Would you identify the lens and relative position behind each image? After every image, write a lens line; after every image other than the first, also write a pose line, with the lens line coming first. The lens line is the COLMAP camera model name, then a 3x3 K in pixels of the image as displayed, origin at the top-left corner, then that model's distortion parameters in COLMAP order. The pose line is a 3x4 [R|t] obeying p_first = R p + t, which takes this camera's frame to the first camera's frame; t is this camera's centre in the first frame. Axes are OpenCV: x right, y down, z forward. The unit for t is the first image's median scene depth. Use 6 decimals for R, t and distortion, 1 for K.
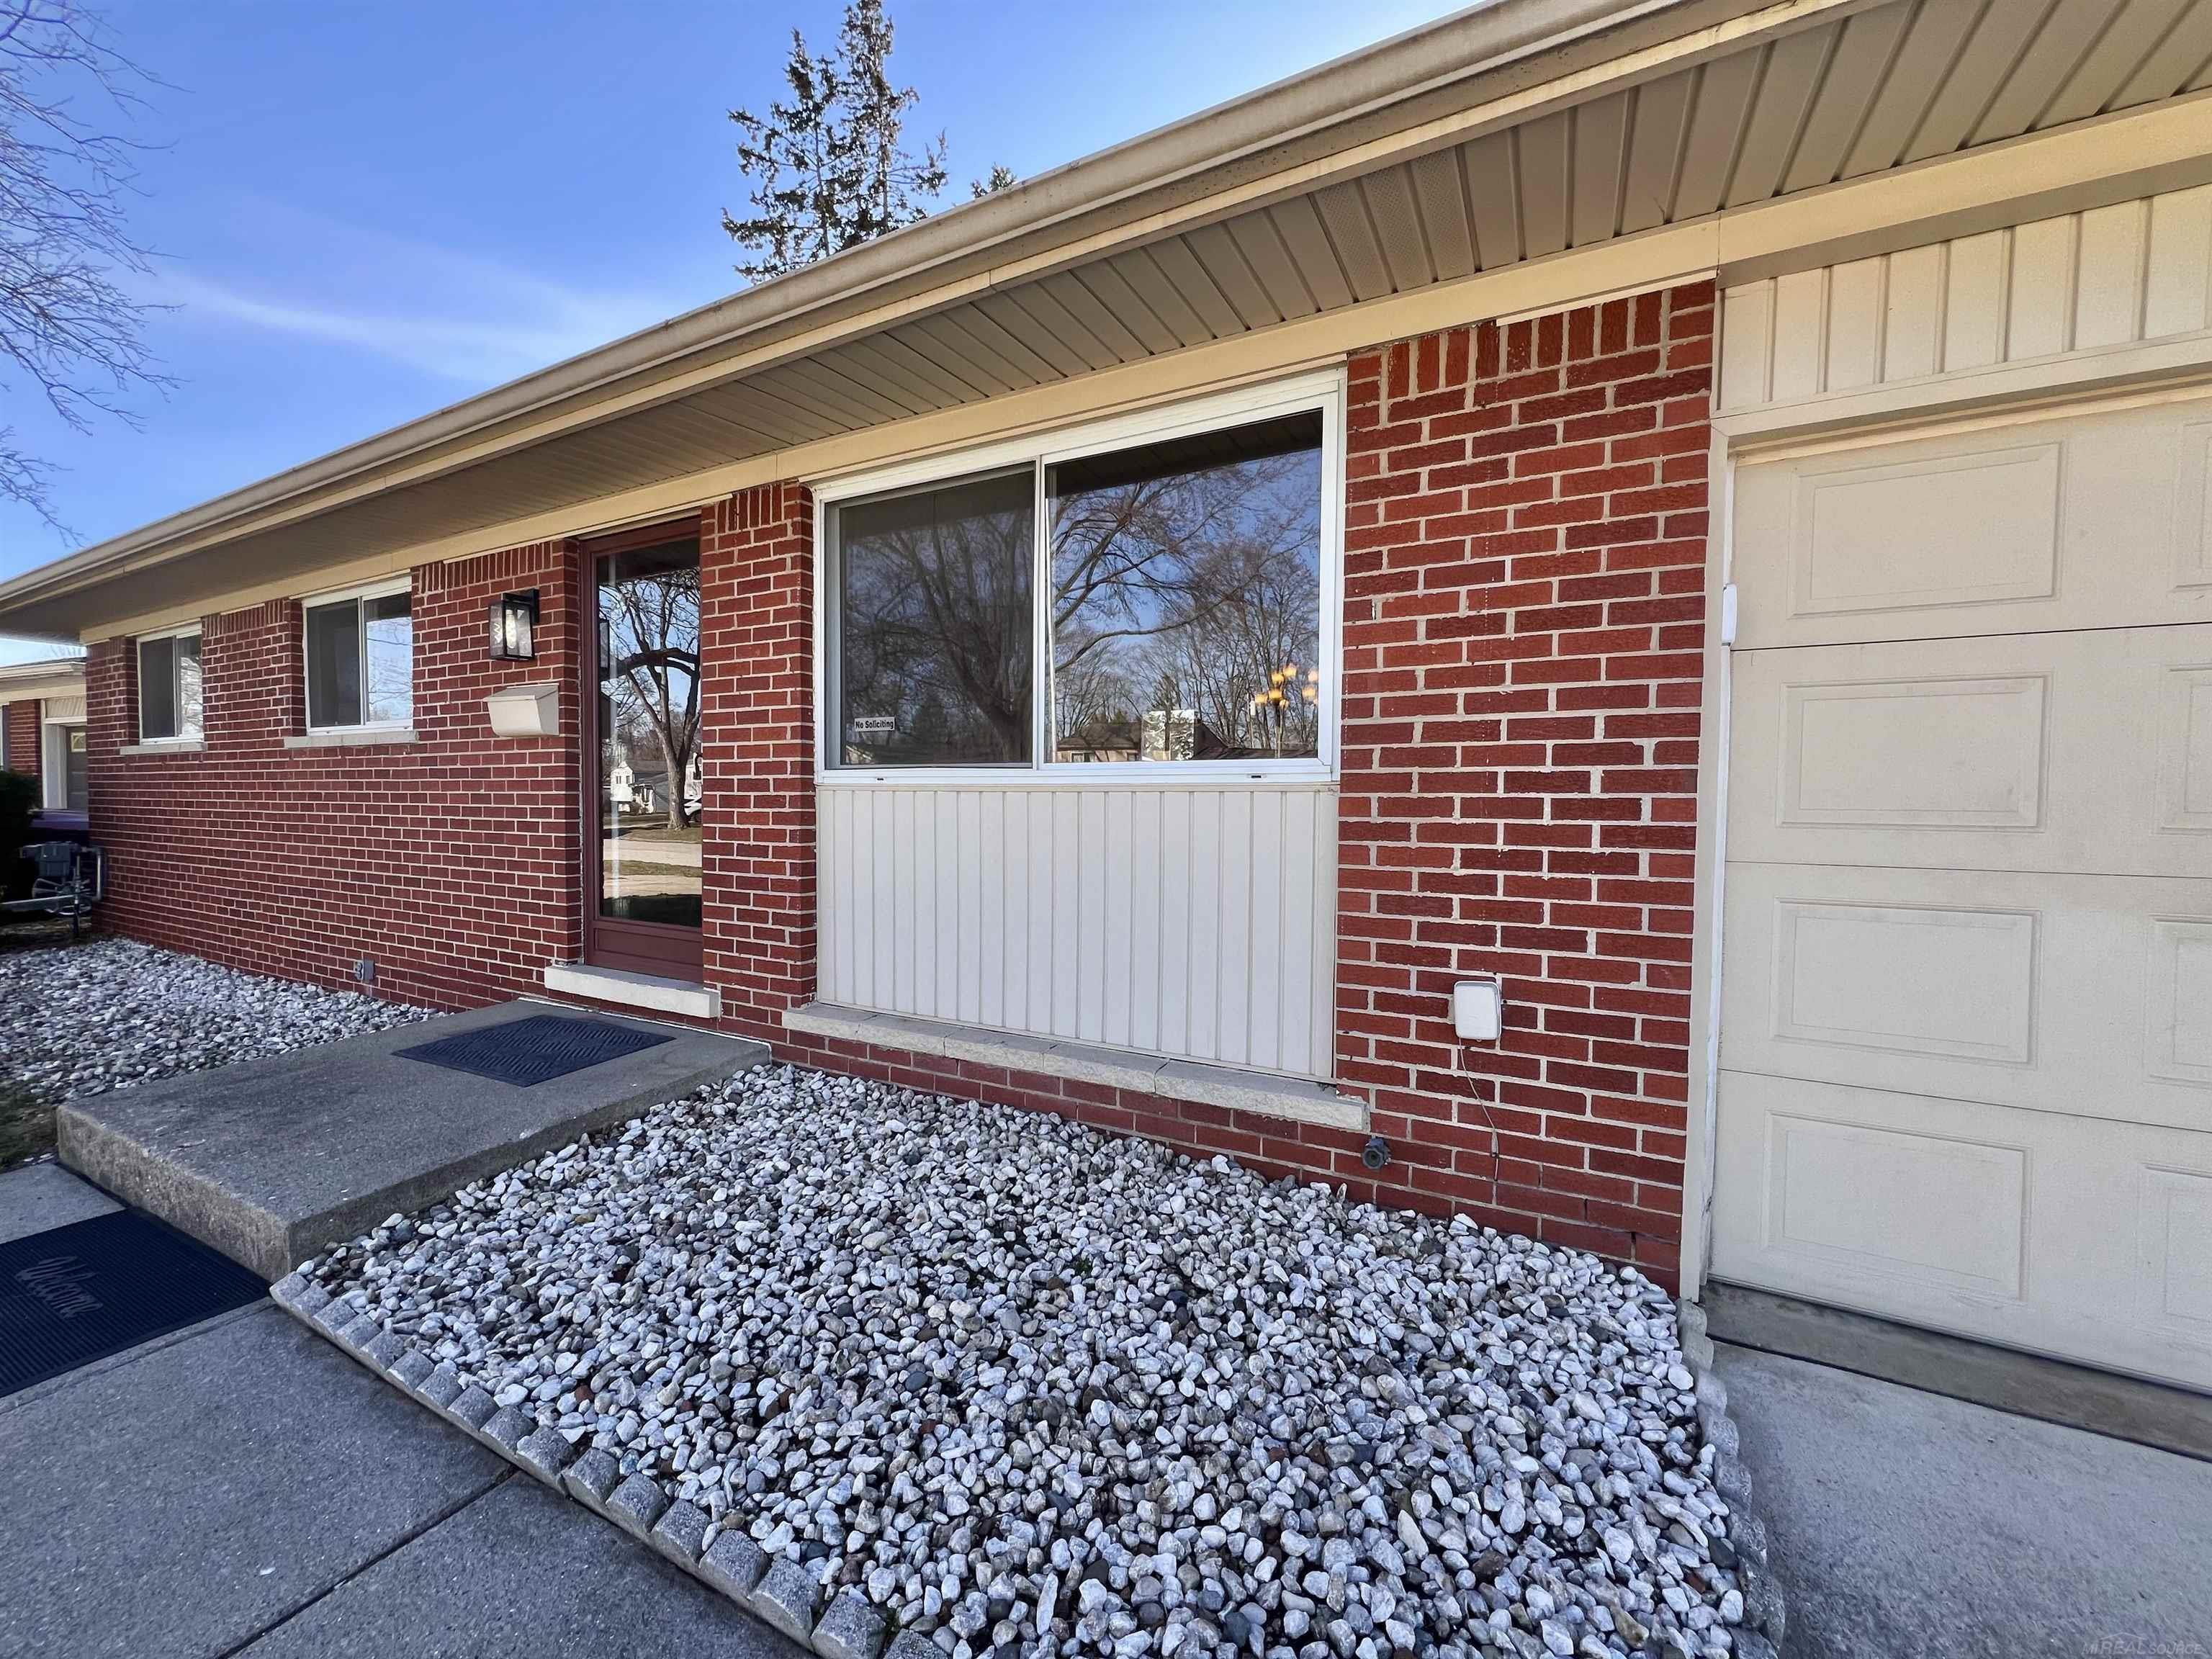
lens RADIAL K [[880.8, 0, 1109.2], [0, 880.8, 801.3], [0, 0, 1]] dist [-0.000839, -0.000061]
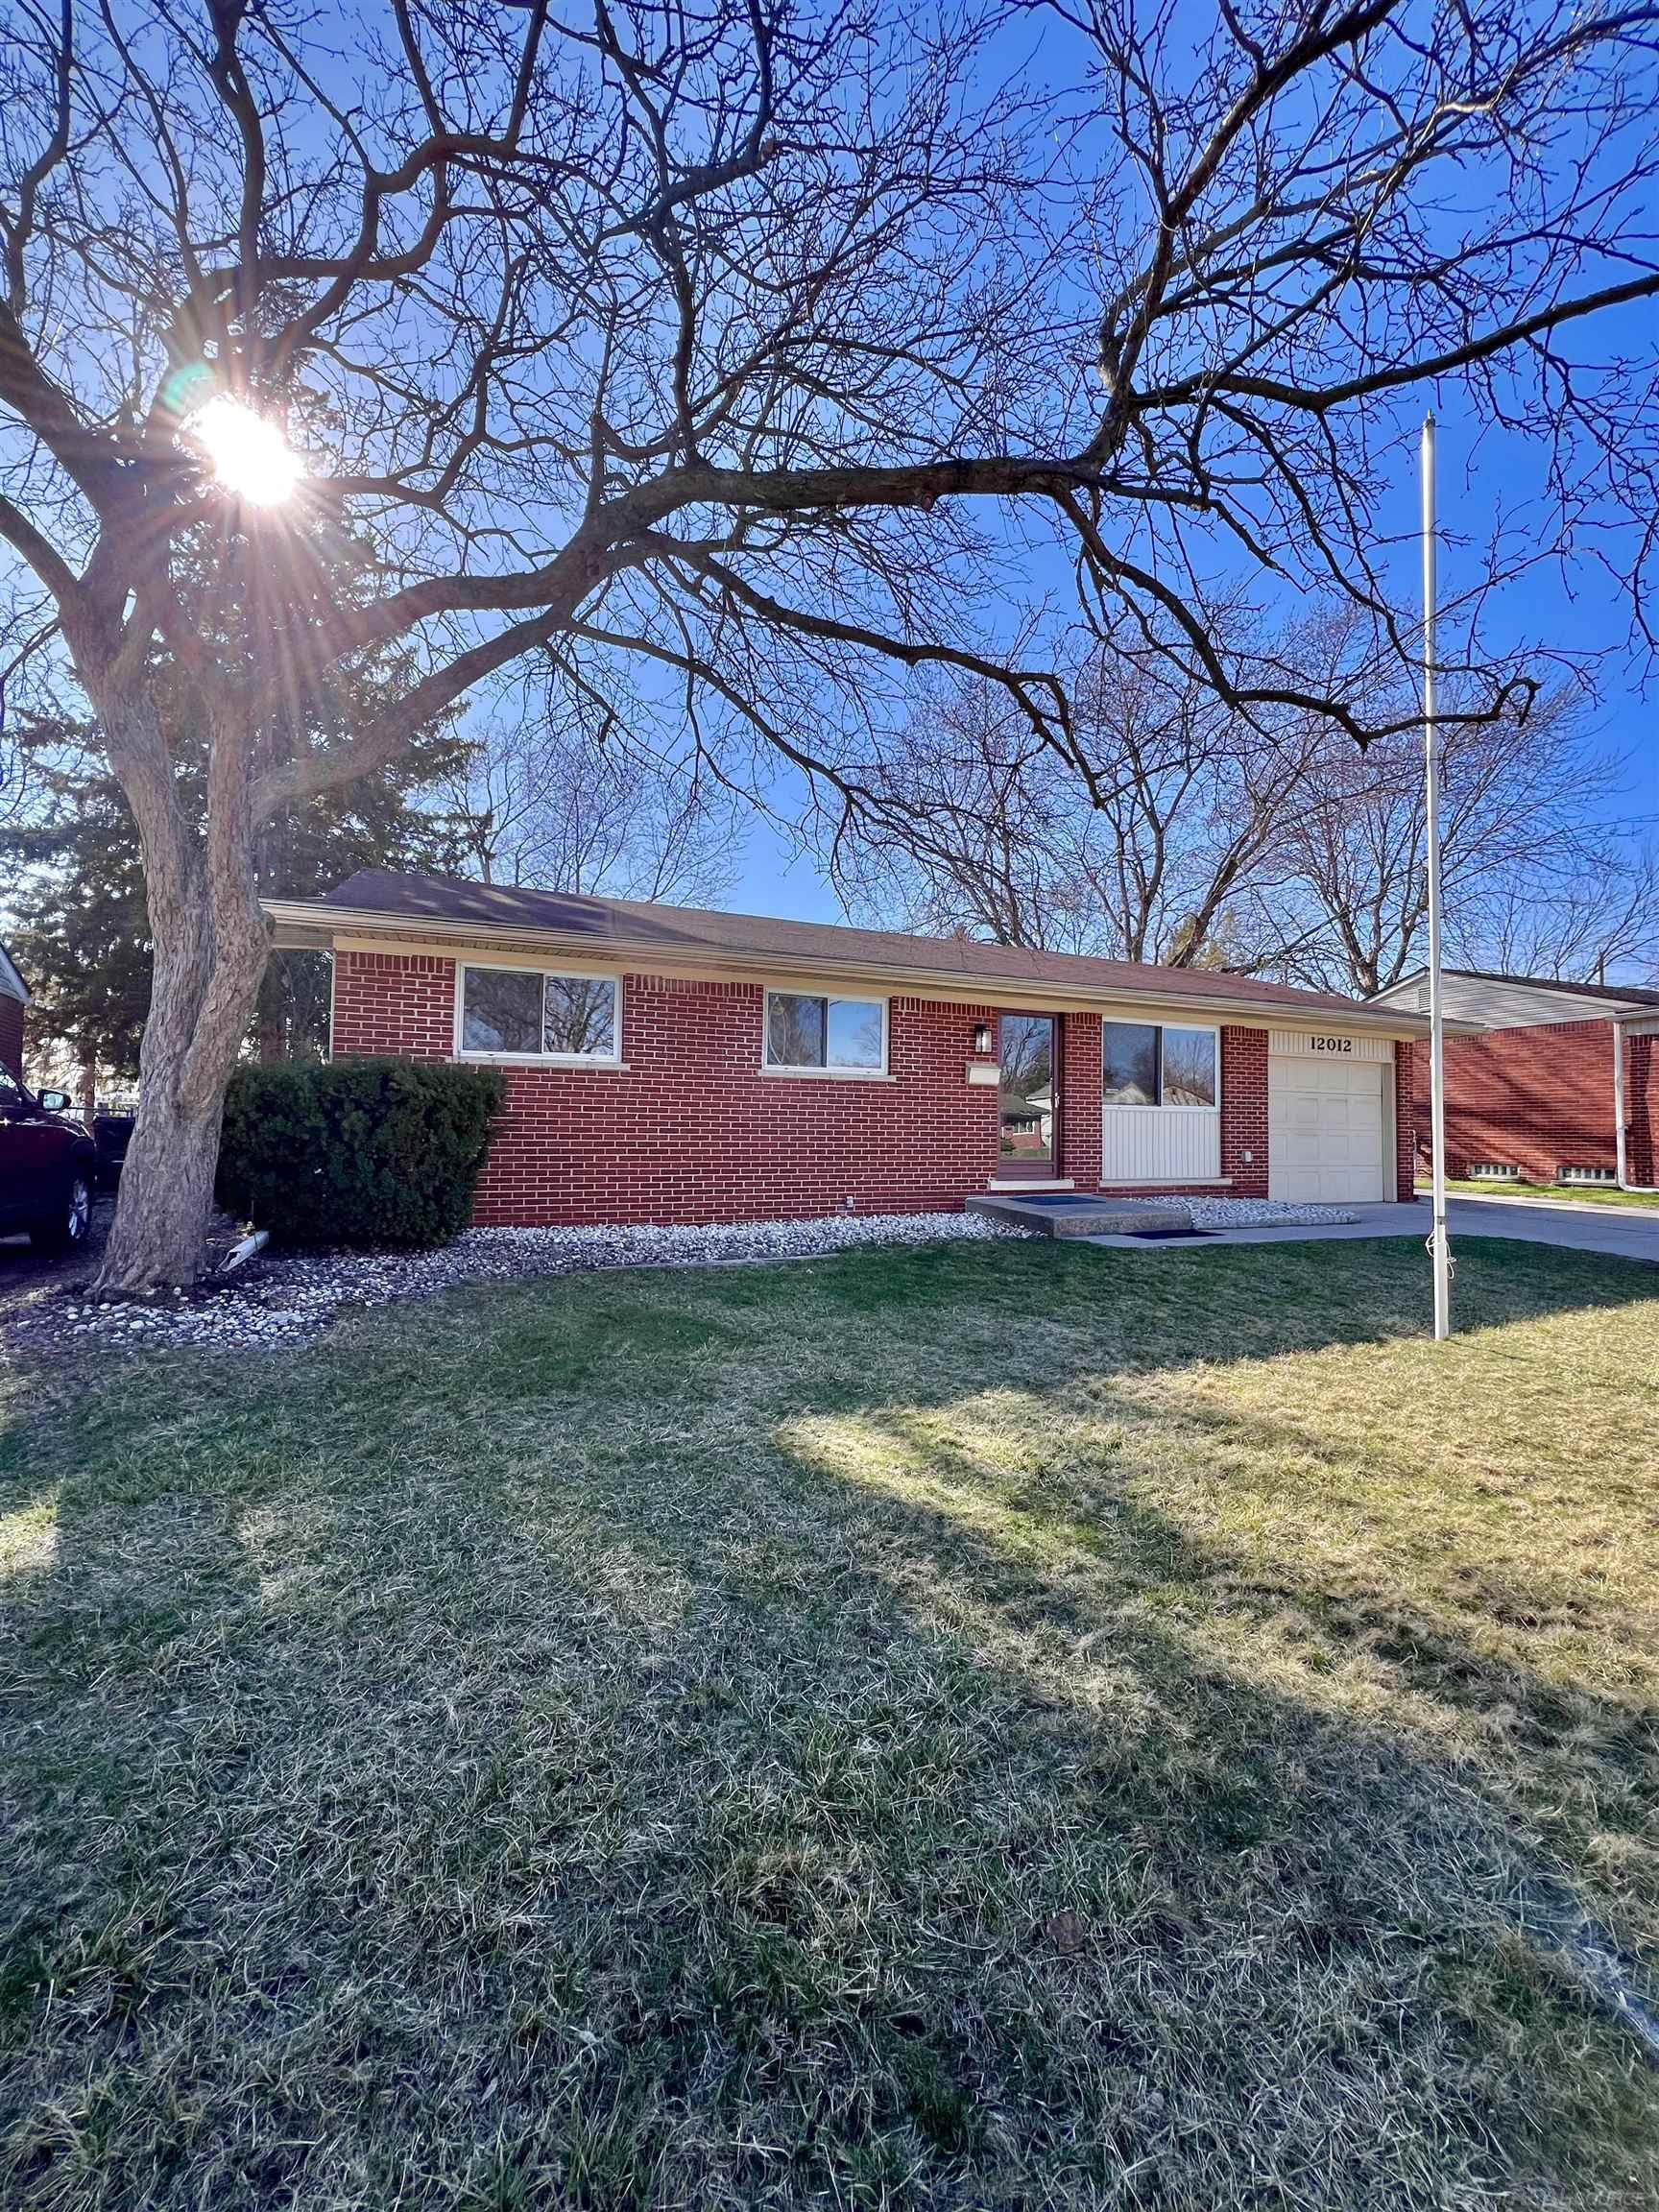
lens RADIAL K [[891.8, 0, 829.5], [0, 891.8, 1106.0], [0, 0, 1]] dist [-0.000464, -0.000105]
pose [[0.599274, 0.026367, 0.800110, -2.881961], [-0.004647, 0.999555, -0.029459, 0.056217], [-0.800531, 0.013935, 0.599130, -0.108336]]
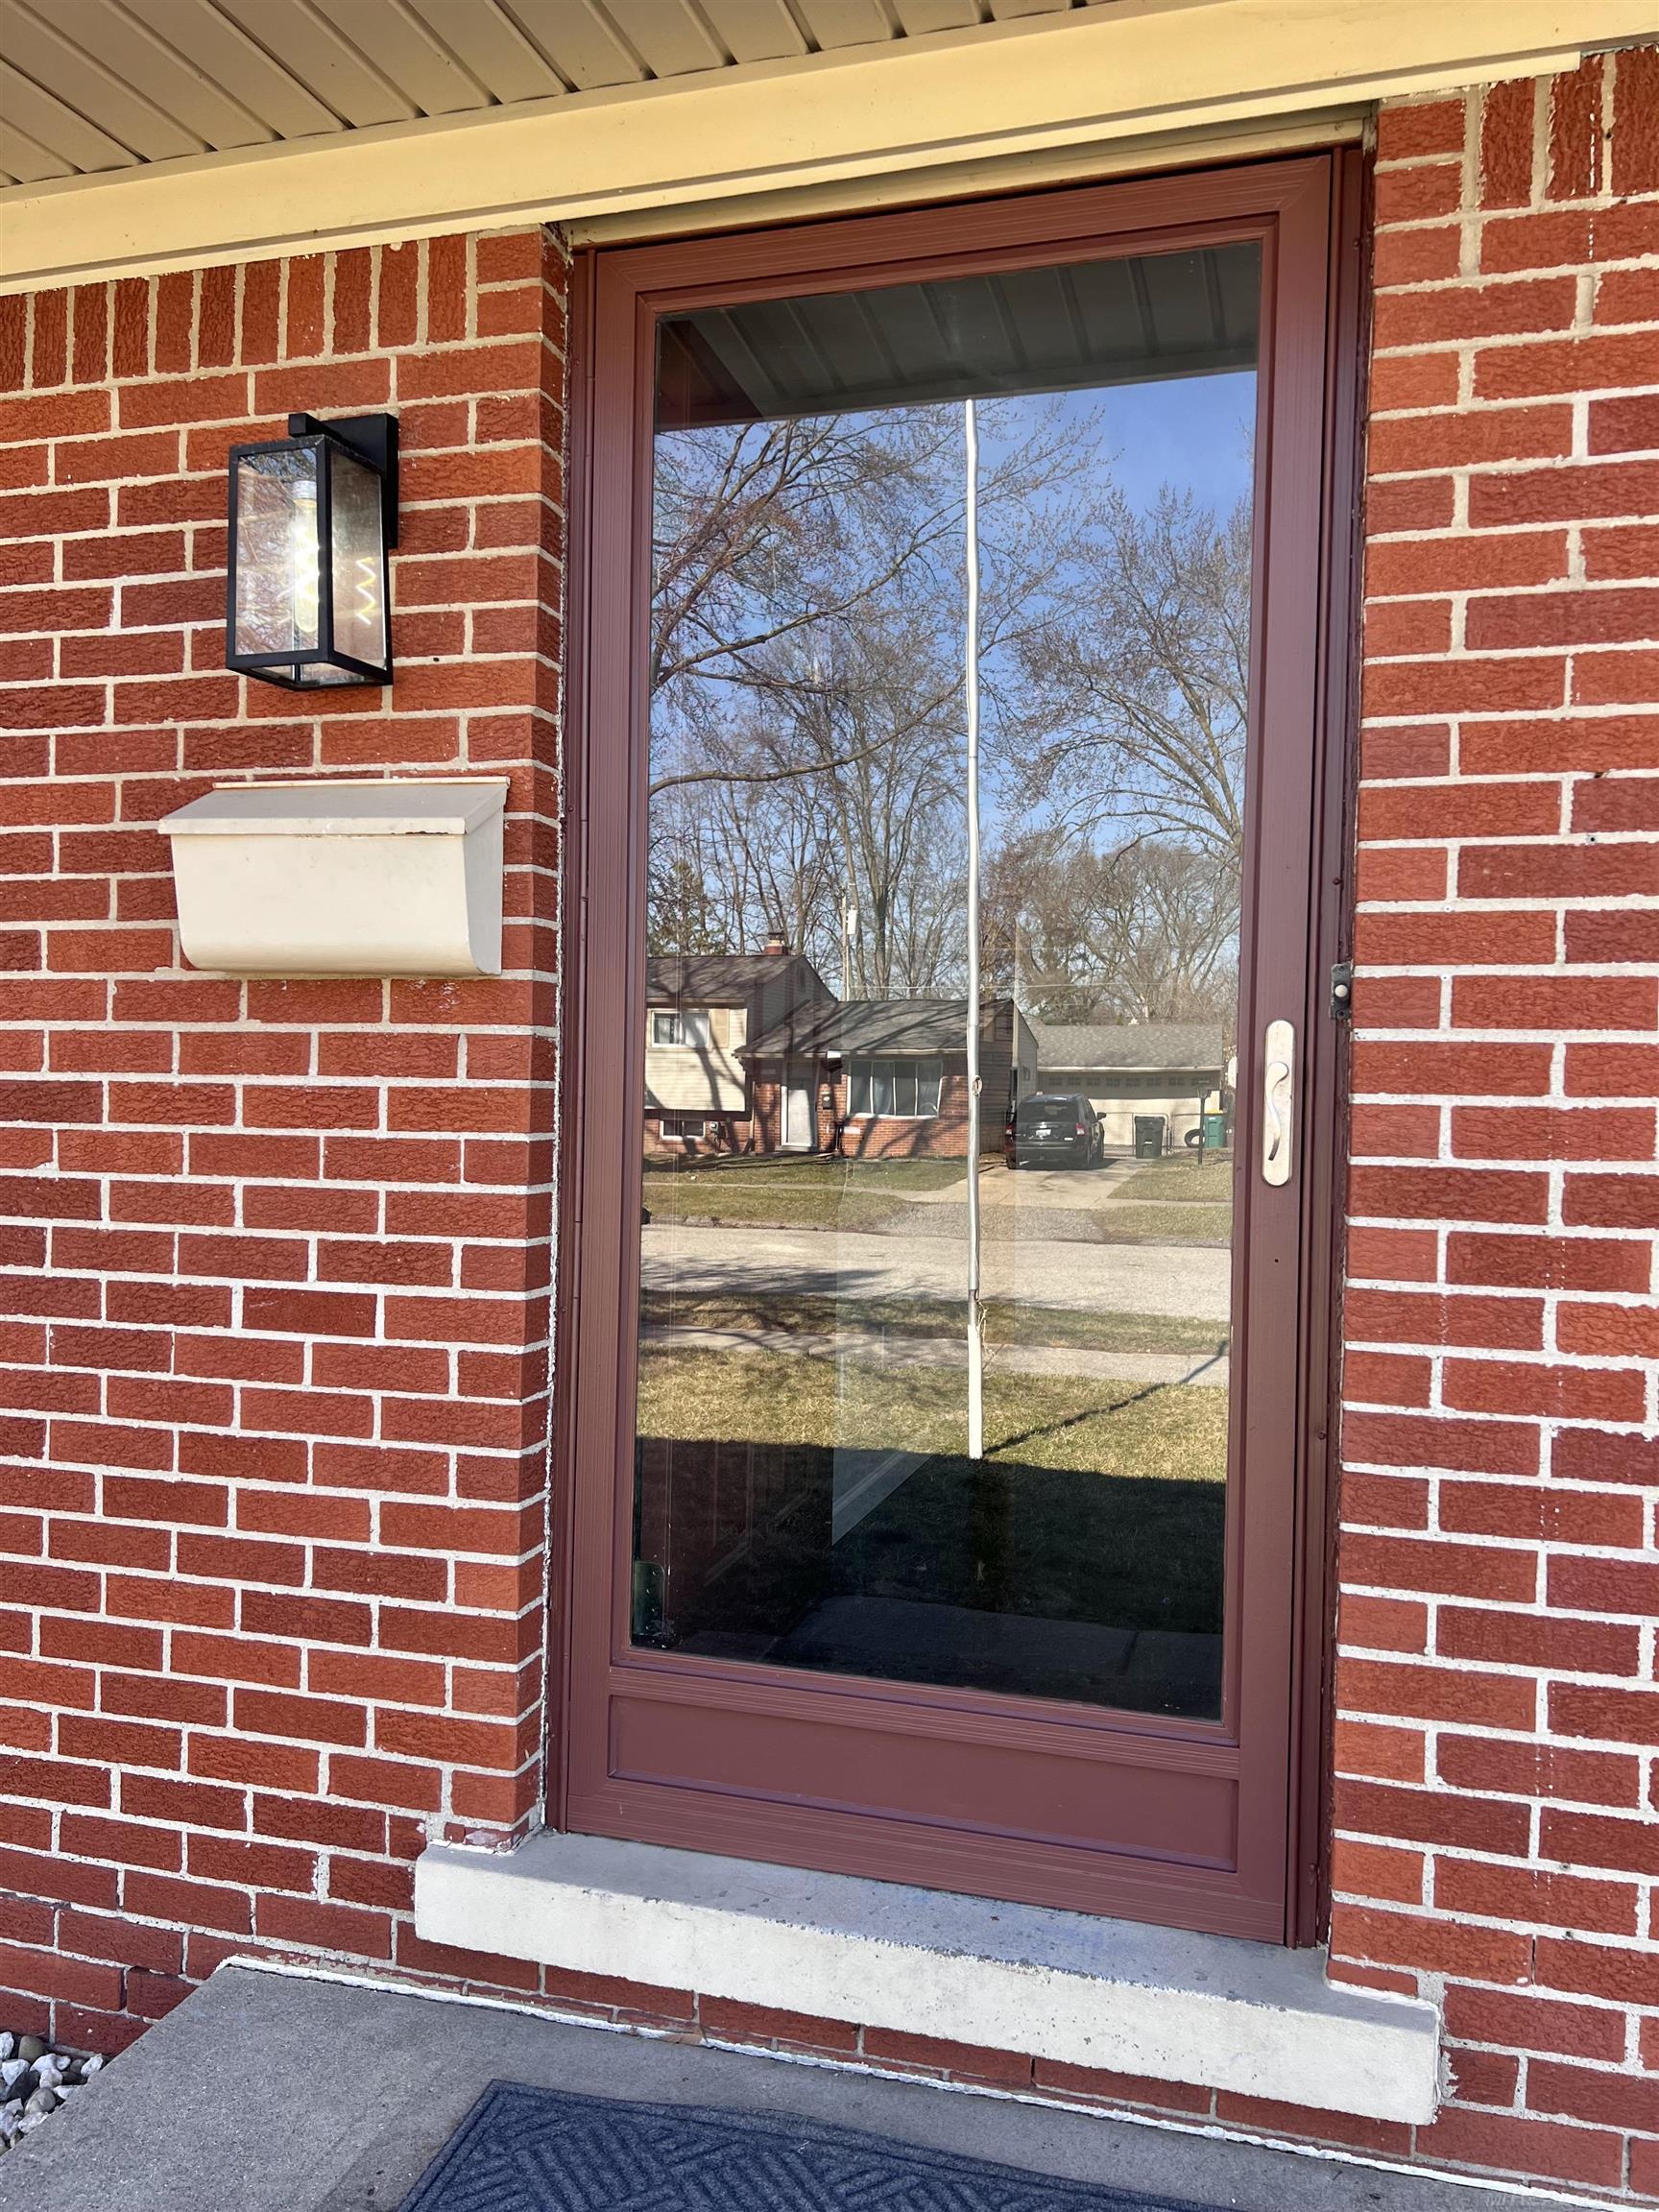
lens RADIAL K [[1878.9, 0, 698.4], [0, 1878.9, 1101.3], [0, 0, 1]] dist [0.009167, -0.001928]
pose [[0.986766, 0.018471, 0.161093, -0.659097], [-0.017008, 0.999801, -0.010458, -0.031847], [-0.161254, 0.007580, 0.986884, 0.437335]]
